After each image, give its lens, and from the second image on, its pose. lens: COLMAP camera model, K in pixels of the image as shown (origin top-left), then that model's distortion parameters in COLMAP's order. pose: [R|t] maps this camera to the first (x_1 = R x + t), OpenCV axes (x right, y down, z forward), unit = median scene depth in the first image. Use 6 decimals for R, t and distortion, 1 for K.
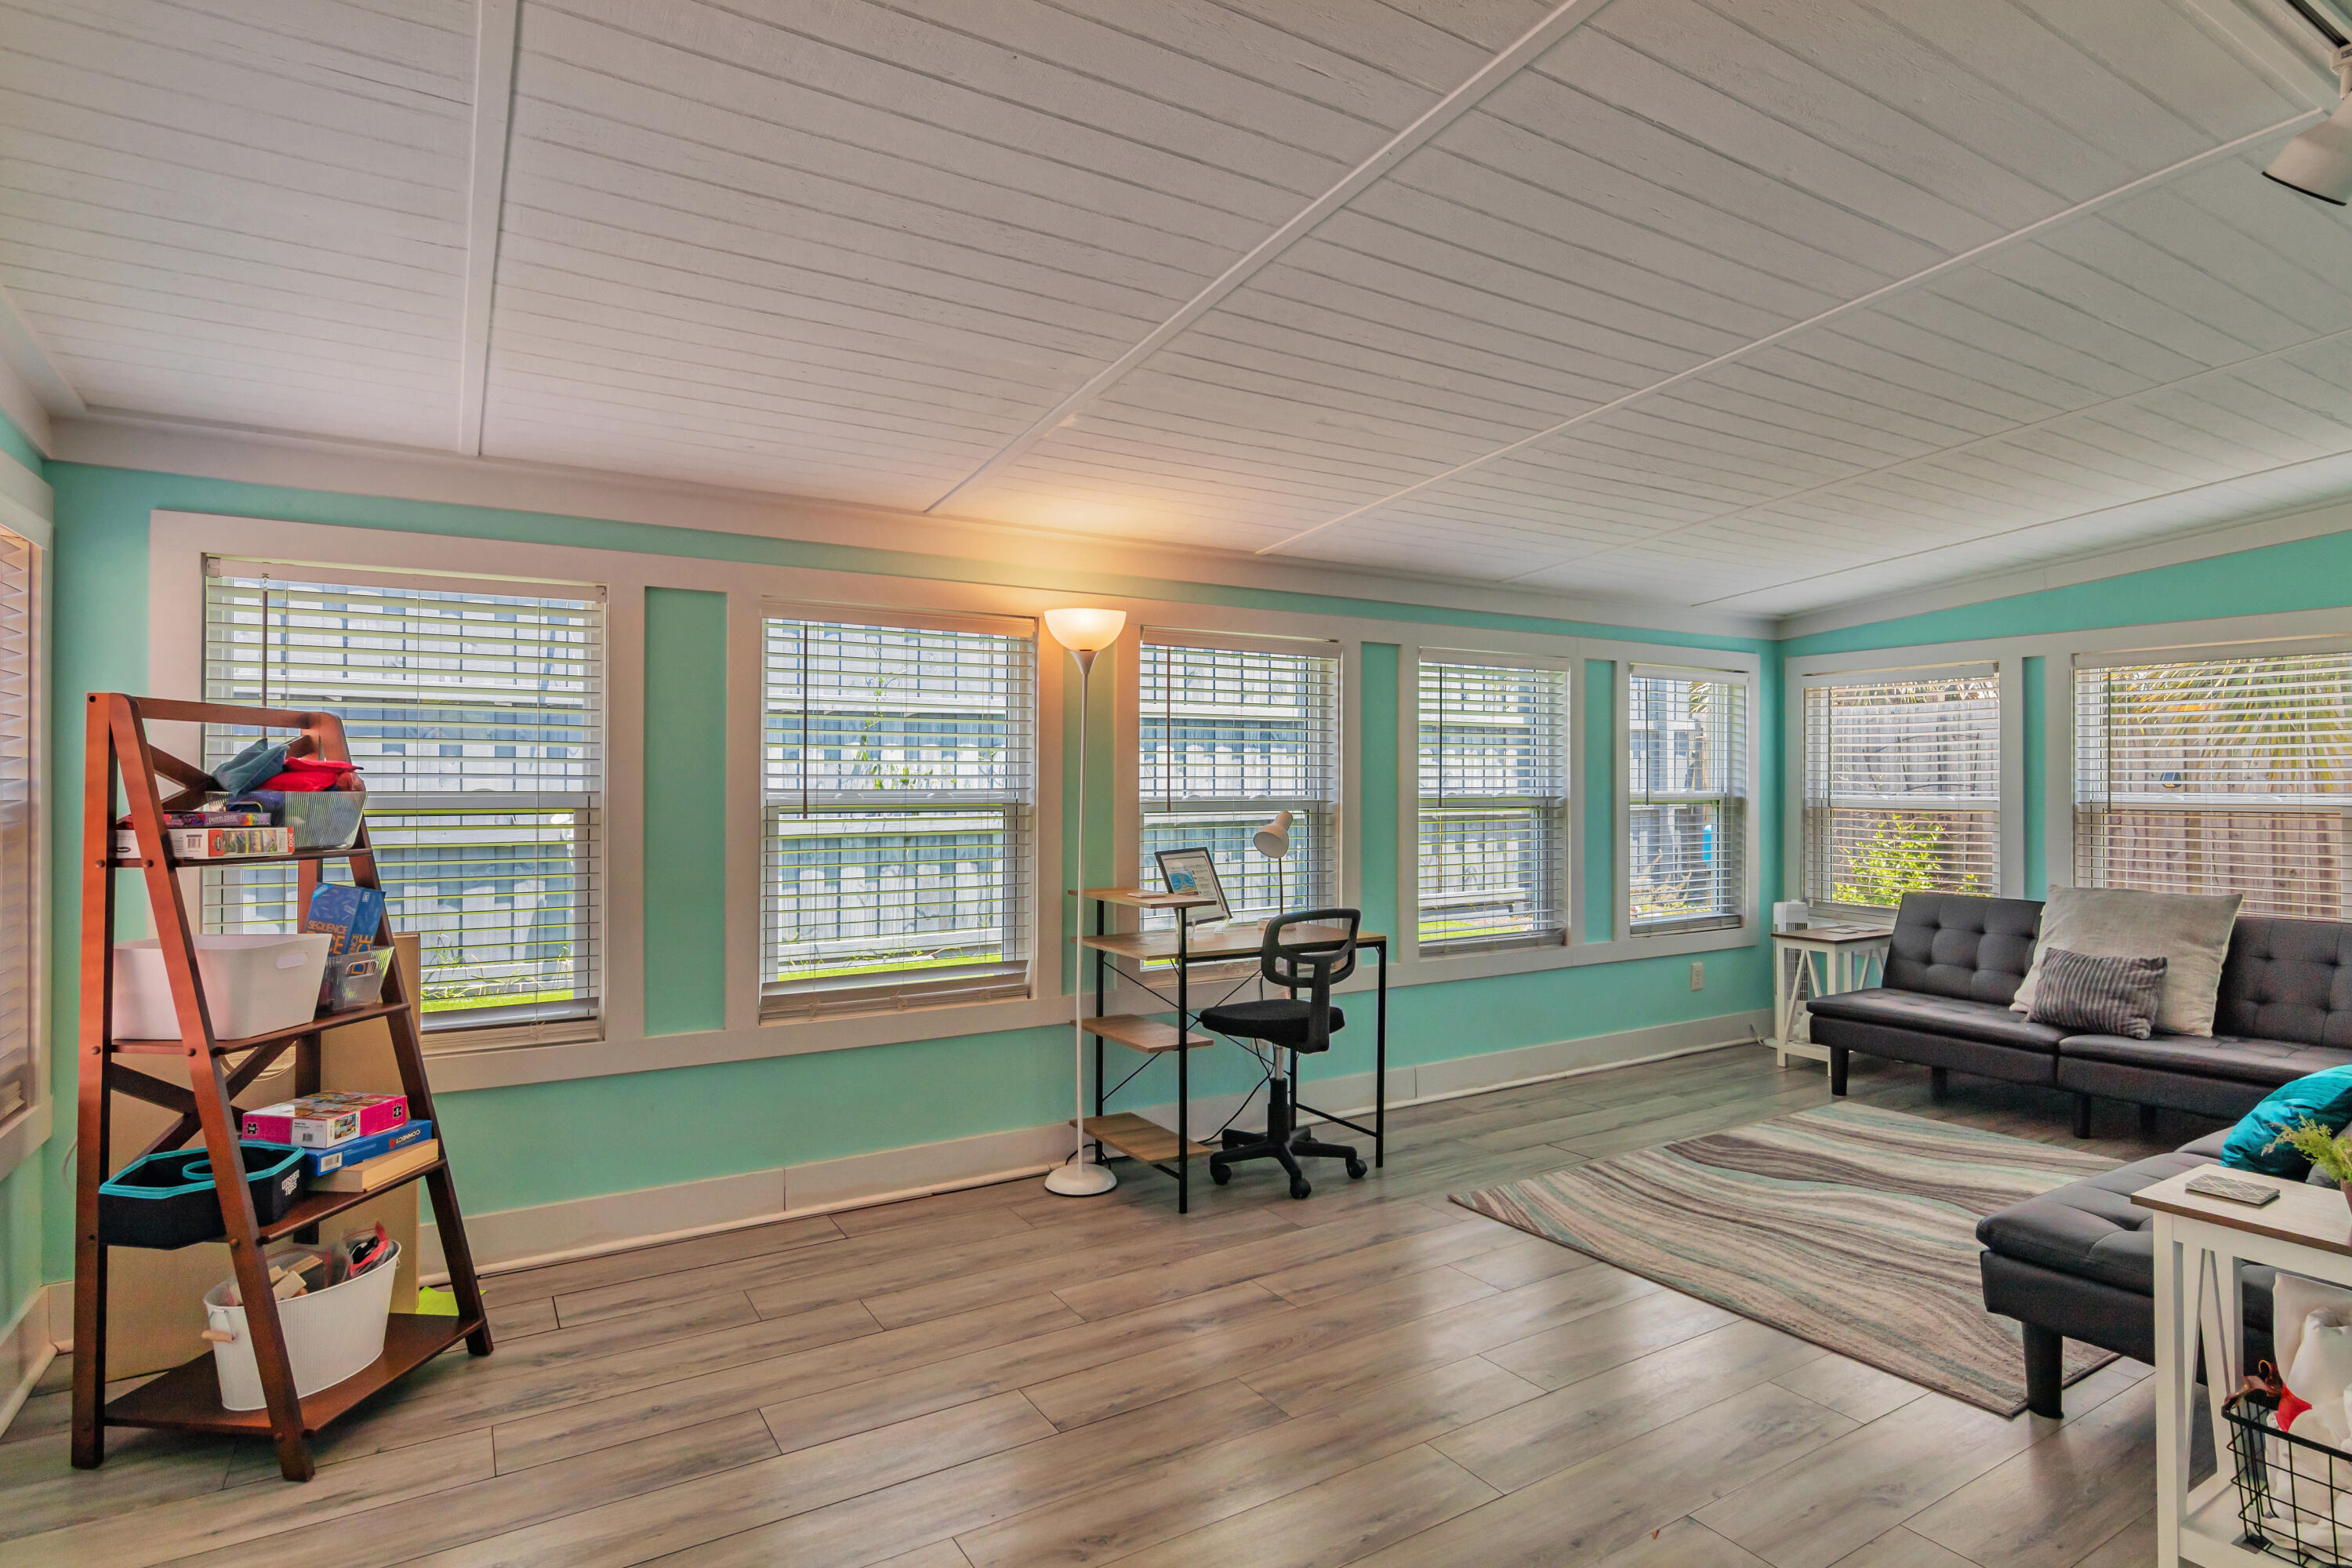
lens RADIAL K [[1199.7, 0, 1186.7], [0, 1199.7, 773.8], [0, 0, 1]] dist [0.000393, 0.000436]
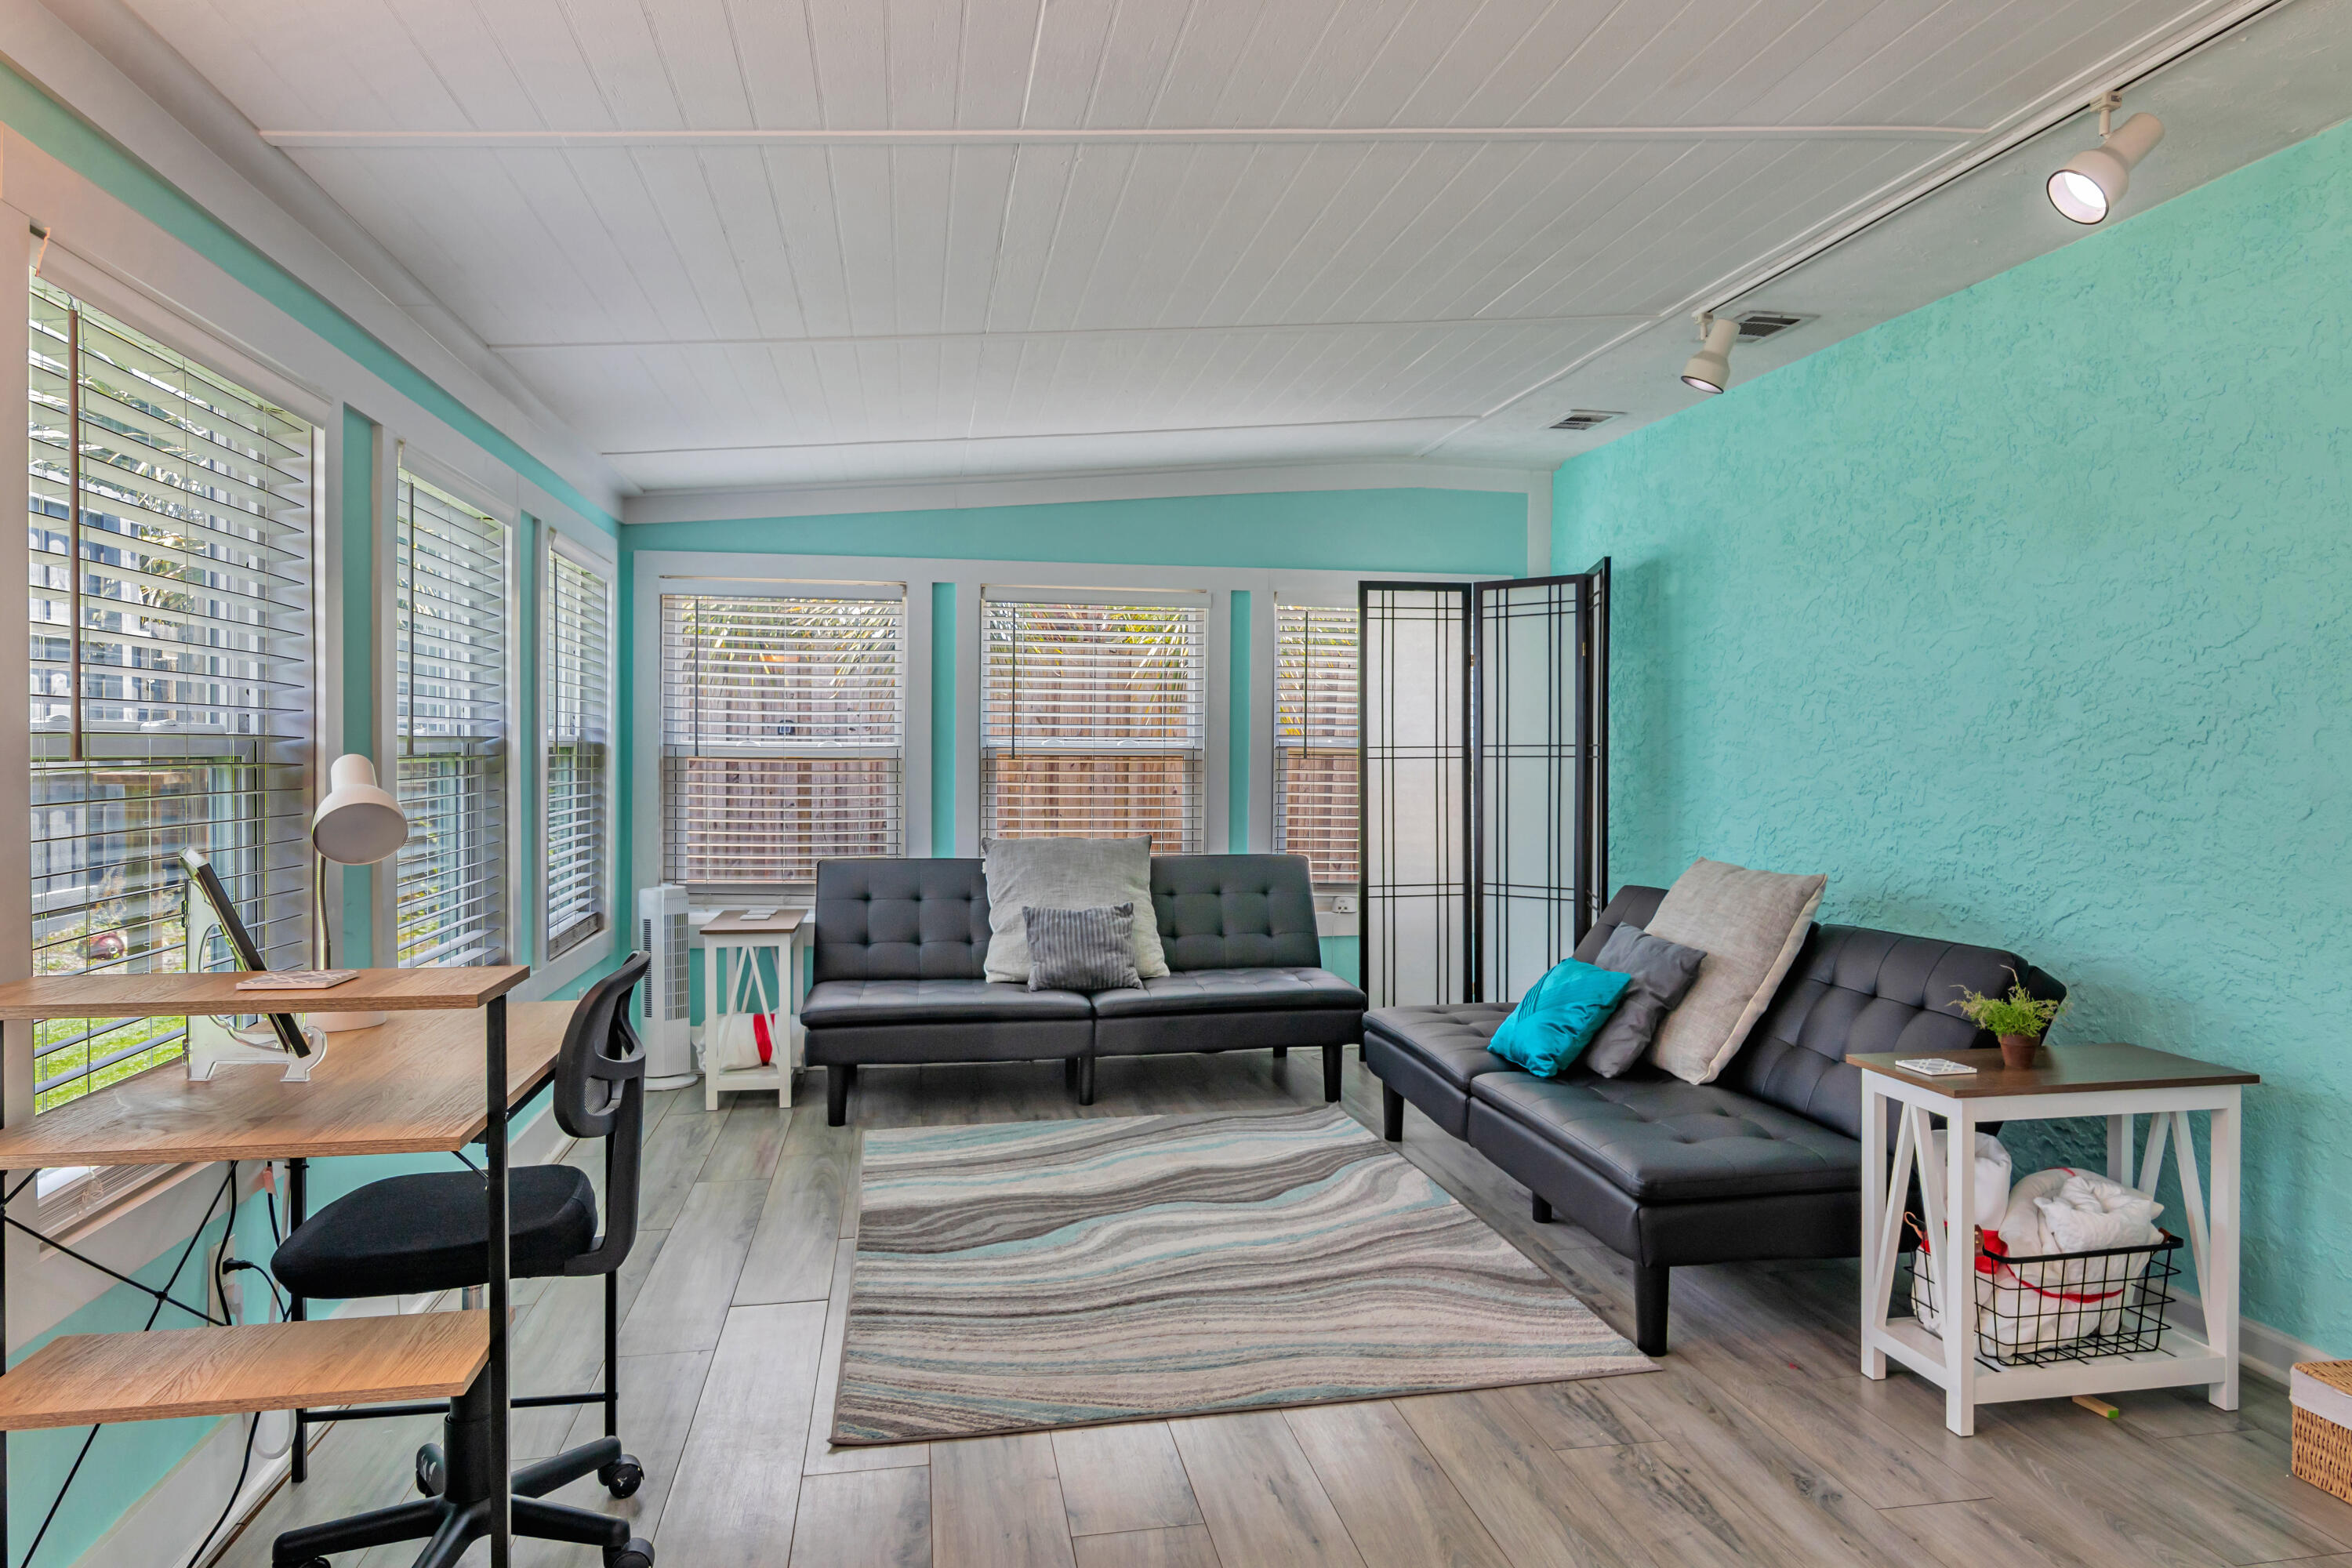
lens RADIAL K [[1516.1, 0, 1175.1], [0, 1516.1, 823.8], [0, 0, 1]] dist [0.027871, 0.000521]
pose [[0.372166, -0.049266, 0.926858, -0.341212], [-0.012184, 0.998245, 0.057952, 0.016764], [-0.928086, -0.032861, 0.370912, 0.543144]]
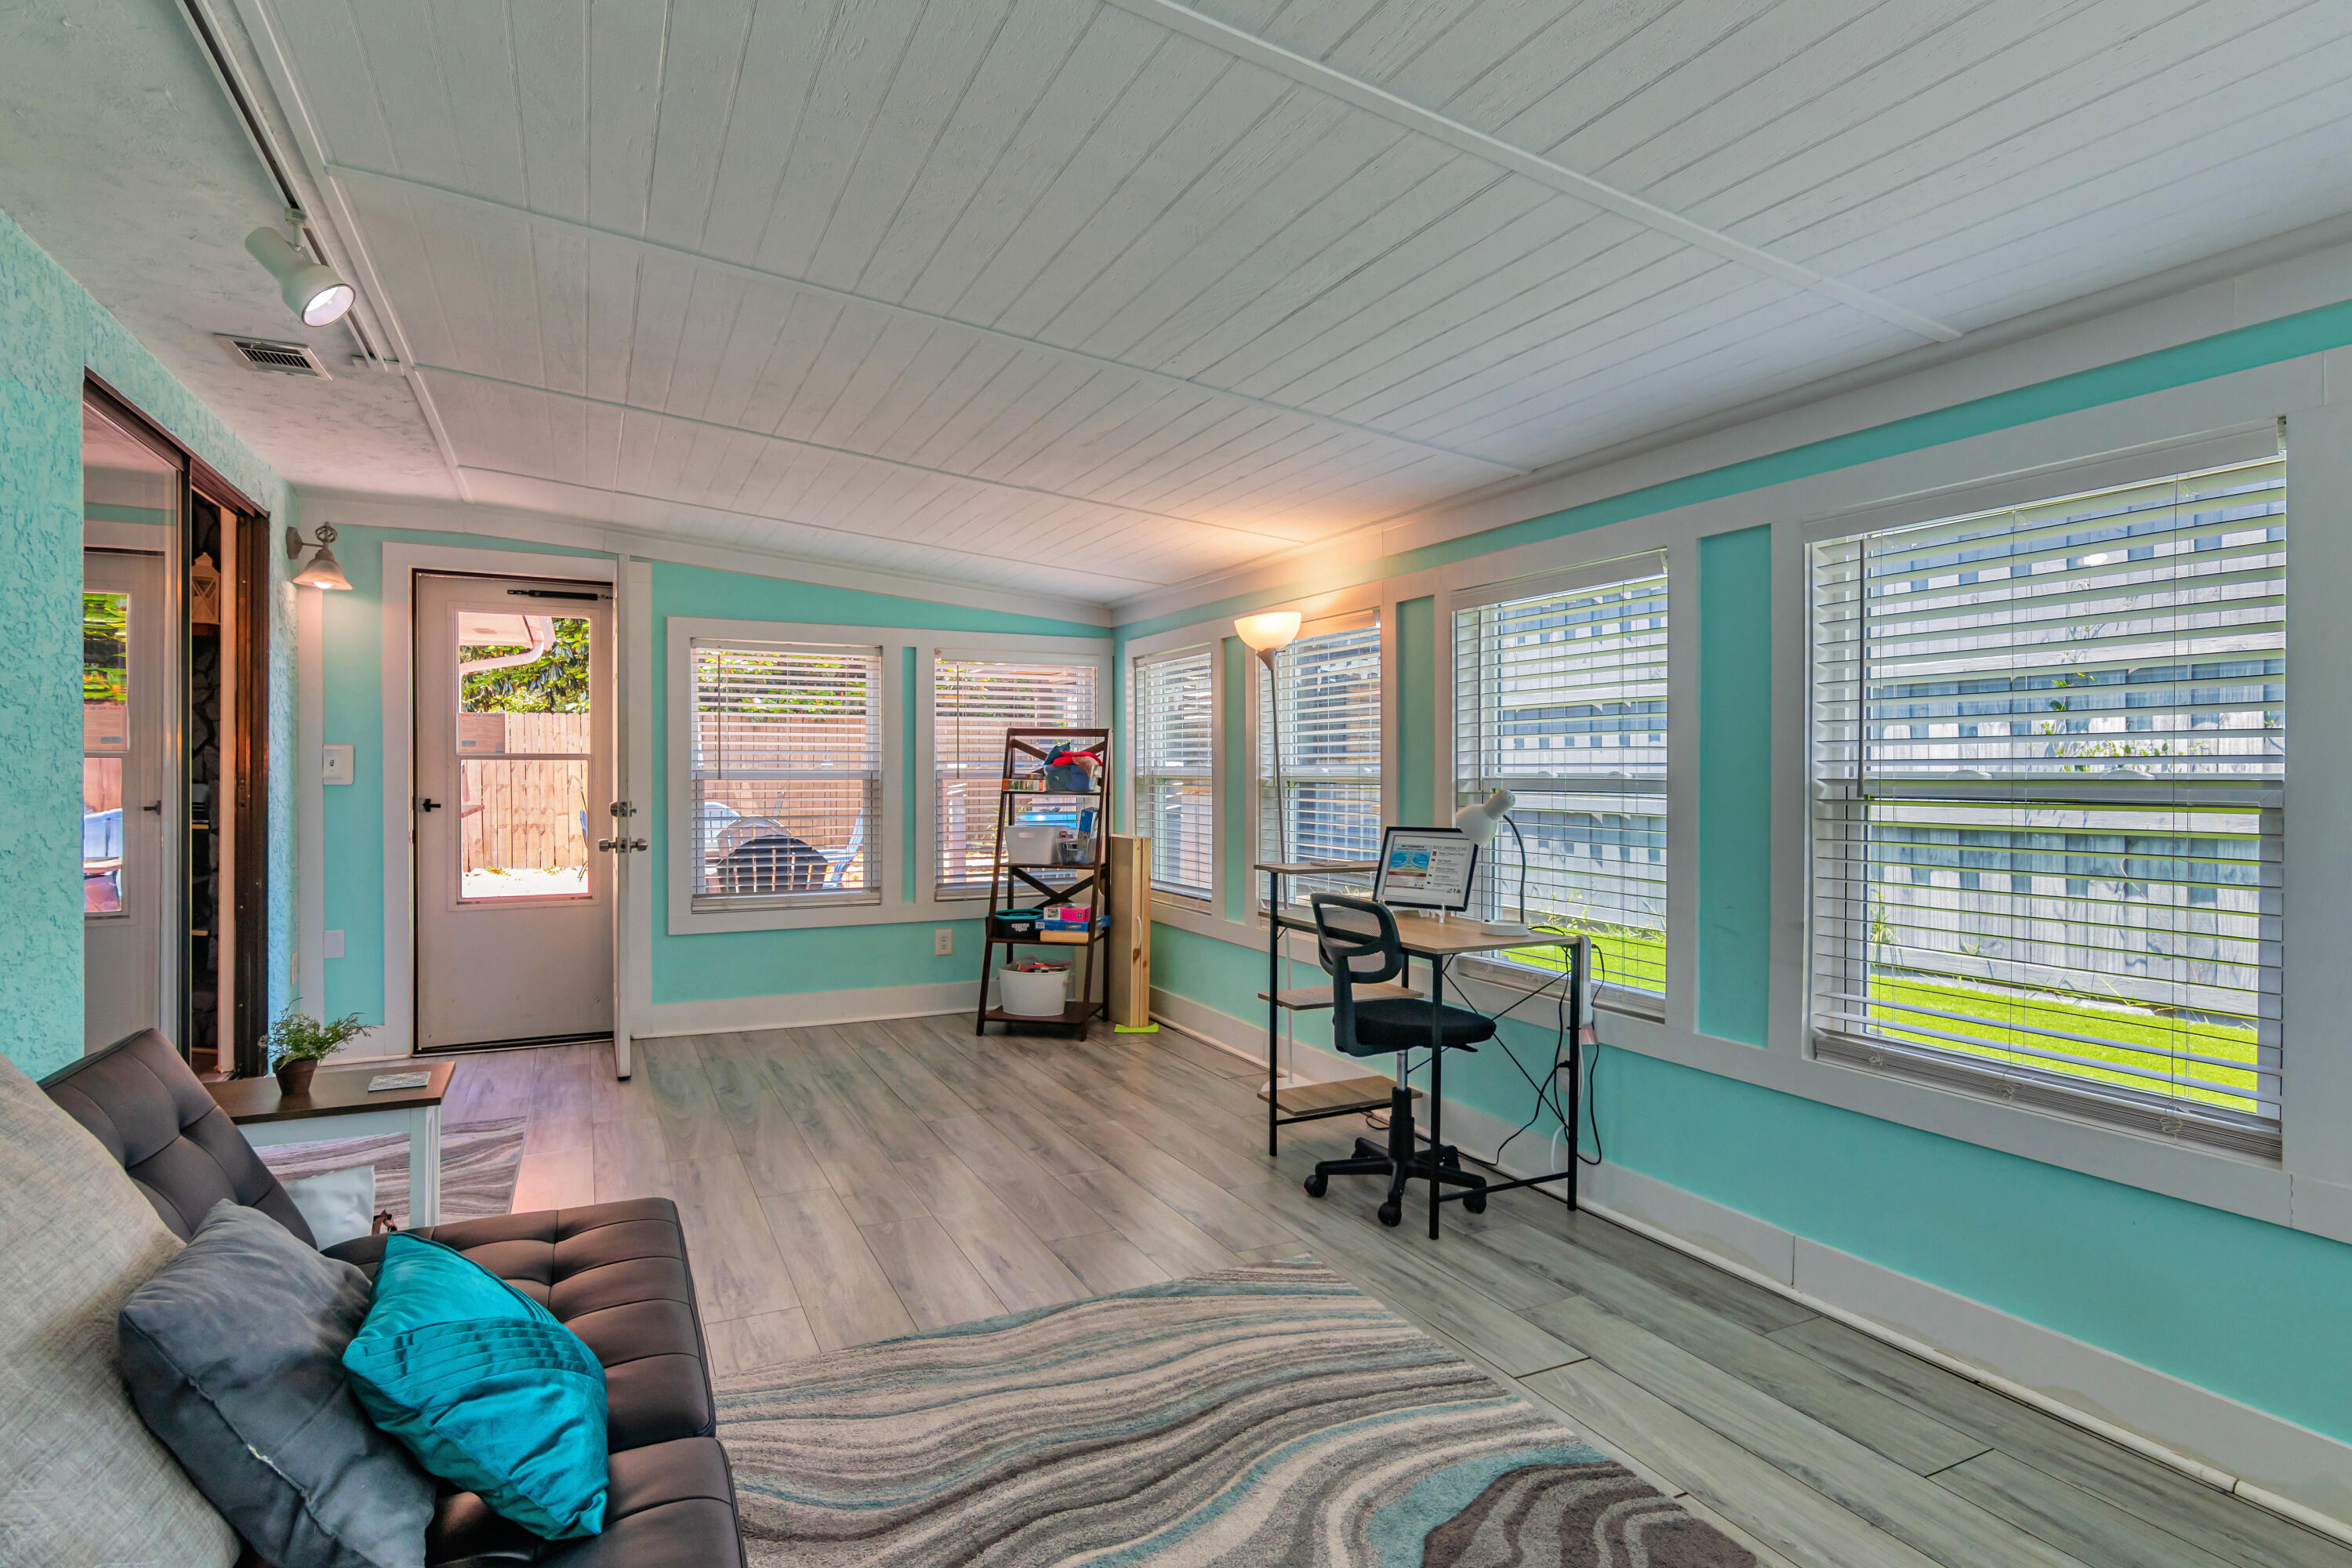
lens RADIAL K [[1189.5, 0, 1174.4], [0, 1189.5, 776.0], [0, 0, 1]] dist [-0.001778, 0.002062]
pose [[-0.084857, 0.004114, -0.996385, 0.960593], [0.006019, 0.999975, 0.003617, 0.016559], [0.996375, -0.005690, -0.084880, 0.896825]]
